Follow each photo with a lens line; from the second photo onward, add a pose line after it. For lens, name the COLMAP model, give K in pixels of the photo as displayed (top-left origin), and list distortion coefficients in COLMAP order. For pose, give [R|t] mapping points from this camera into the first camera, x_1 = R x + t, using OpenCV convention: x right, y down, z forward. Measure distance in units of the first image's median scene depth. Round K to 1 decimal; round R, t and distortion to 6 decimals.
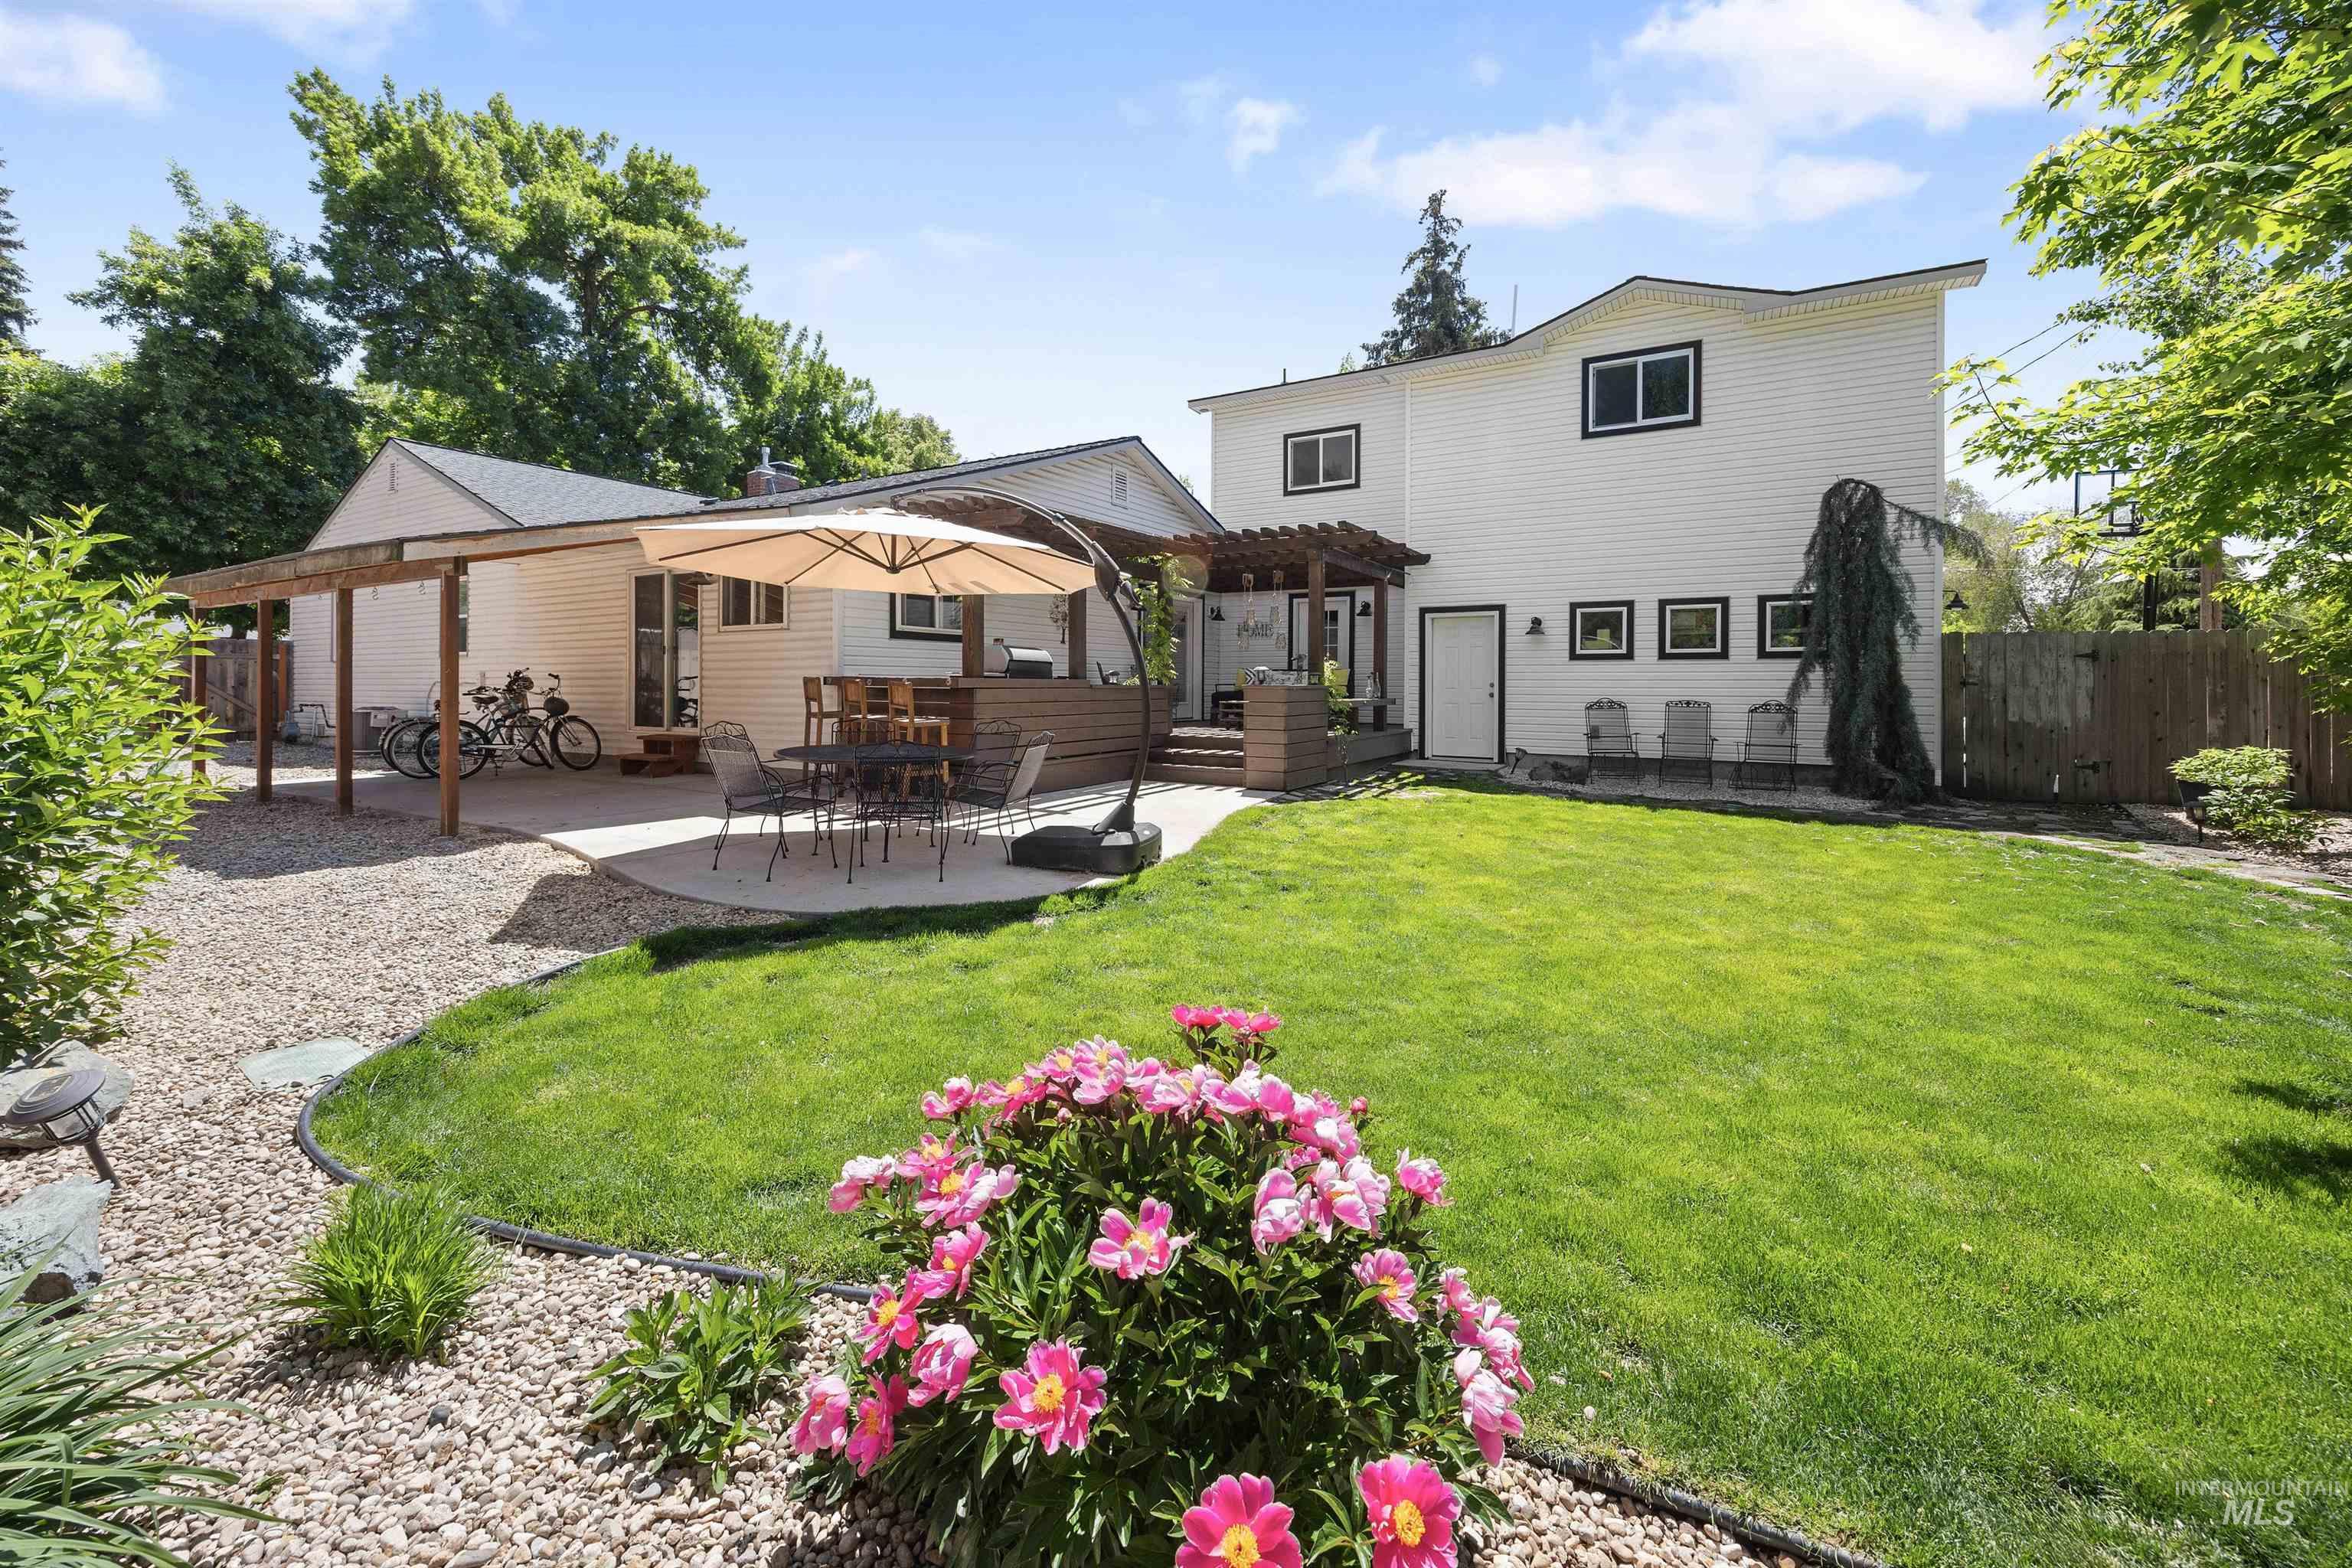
lens RADIAL K [[912.7, 0, 1167.6], [0, 912.7, 693.4], [0, 0, 1]] dist [0.000805, -0.008365]
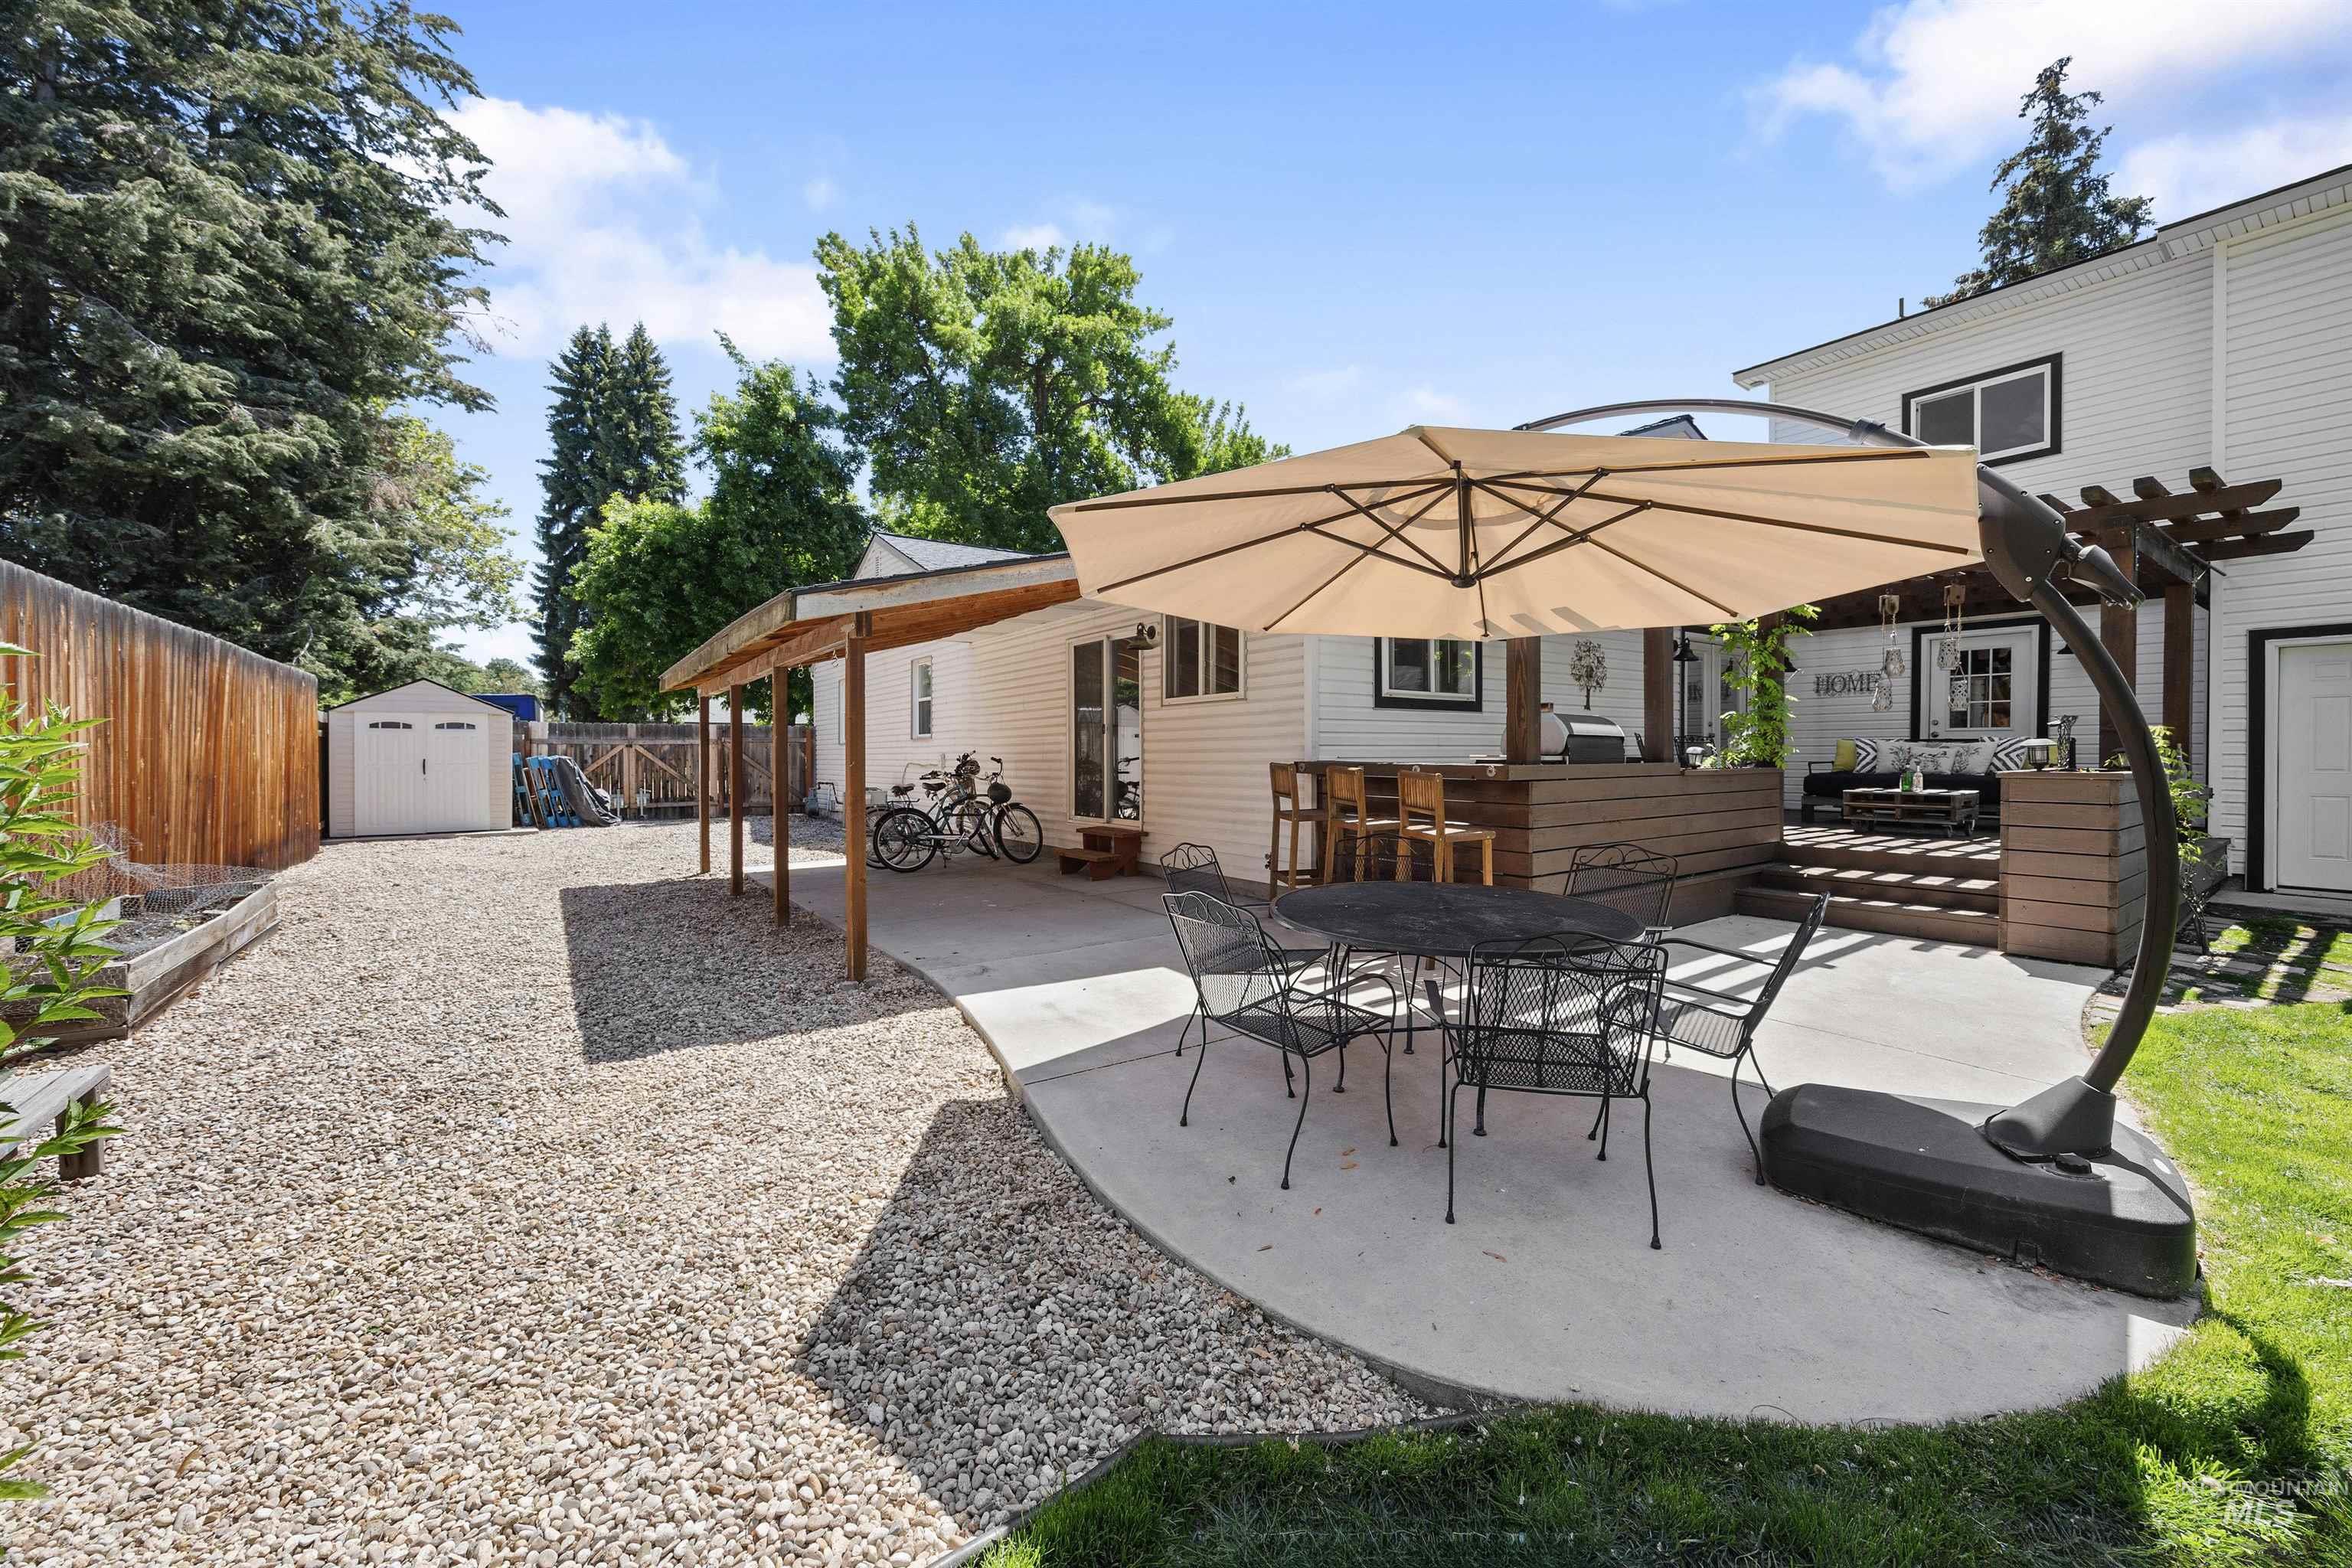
lens RADIAL K [[886.1, 0, 1180.3], [0, 886.1, 759.3], [0, 0, 1]] dist [0.000288, 0.000086]
pose [[0.913706, -0.004183, -0.406355, -0.081512], [0.002997, 0.999989, -0.003554, -0.008625], [0.406366, 0.002030, 0.913708, 0.147703]]
